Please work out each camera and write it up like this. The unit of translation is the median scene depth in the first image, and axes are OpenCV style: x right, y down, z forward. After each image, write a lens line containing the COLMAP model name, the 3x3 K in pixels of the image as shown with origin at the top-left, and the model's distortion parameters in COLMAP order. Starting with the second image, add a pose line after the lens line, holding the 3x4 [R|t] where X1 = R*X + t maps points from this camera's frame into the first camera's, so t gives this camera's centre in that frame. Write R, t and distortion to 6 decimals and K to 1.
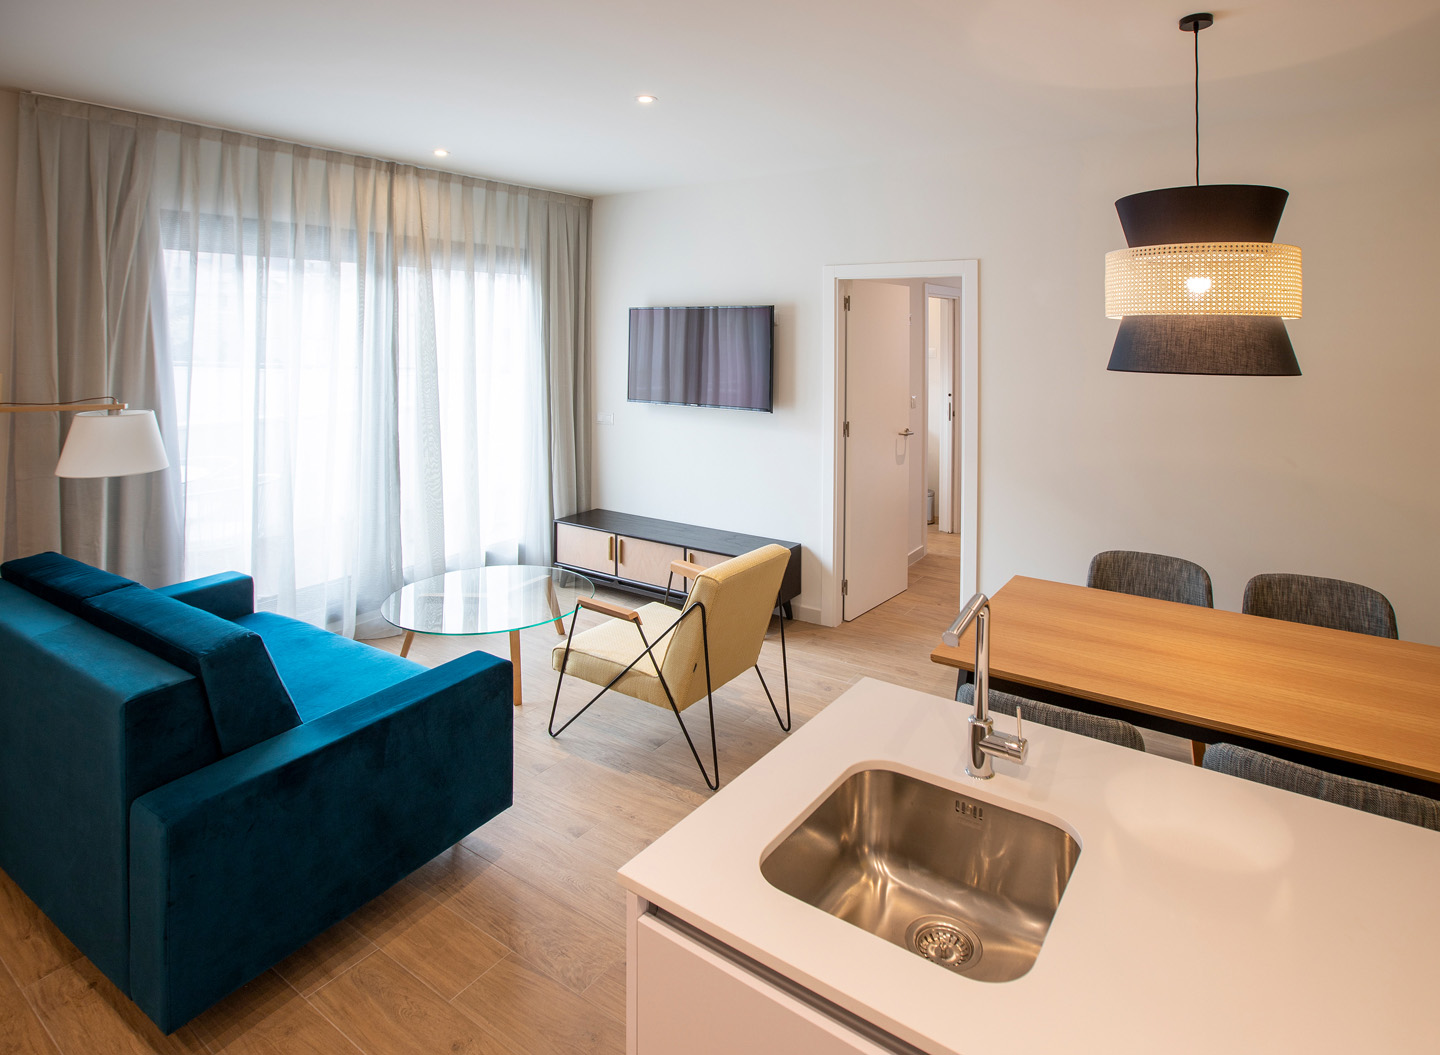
lens RADIAL K [[776.4, 0, 720.1], [0, 776.4, 379.0], [0, 0, 1]] dist [0.003096, 0.002601]
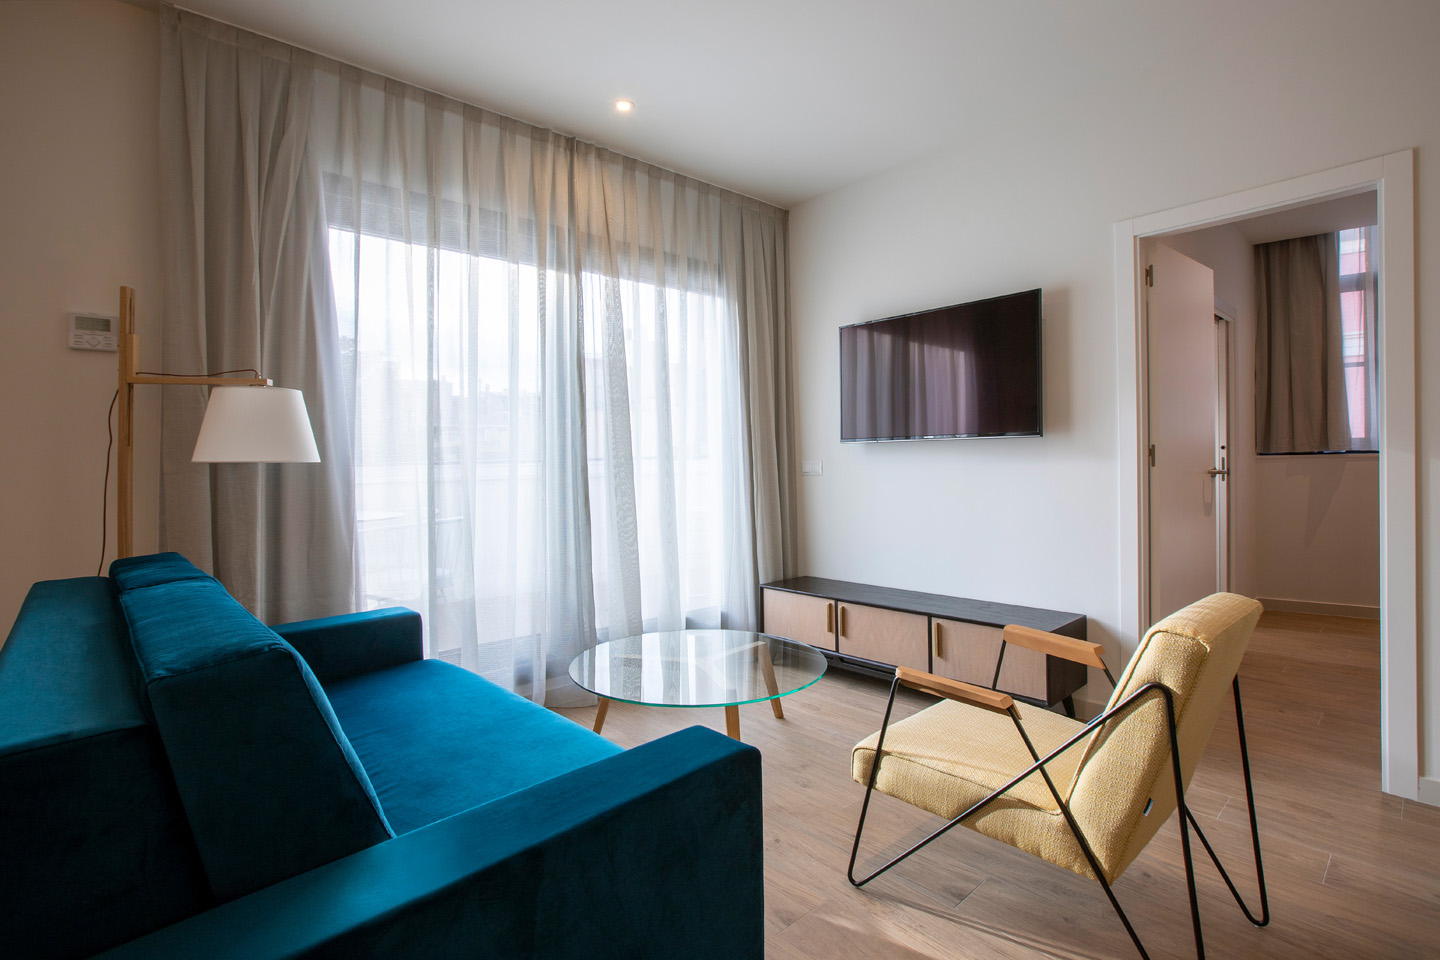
lens RADIAL K [[680.6, 0, 659.2], [0, 680.6, 453.8], [0, 0, 1]] dist [-0.020595, 0.001116]
pose [[0.954406, -0.054269, -0.293536, -0.118011], [0.031954, 0.996259, -0.080295, 0.122465], [0.296796, 0.067254, 0.952570, 0.310037]]
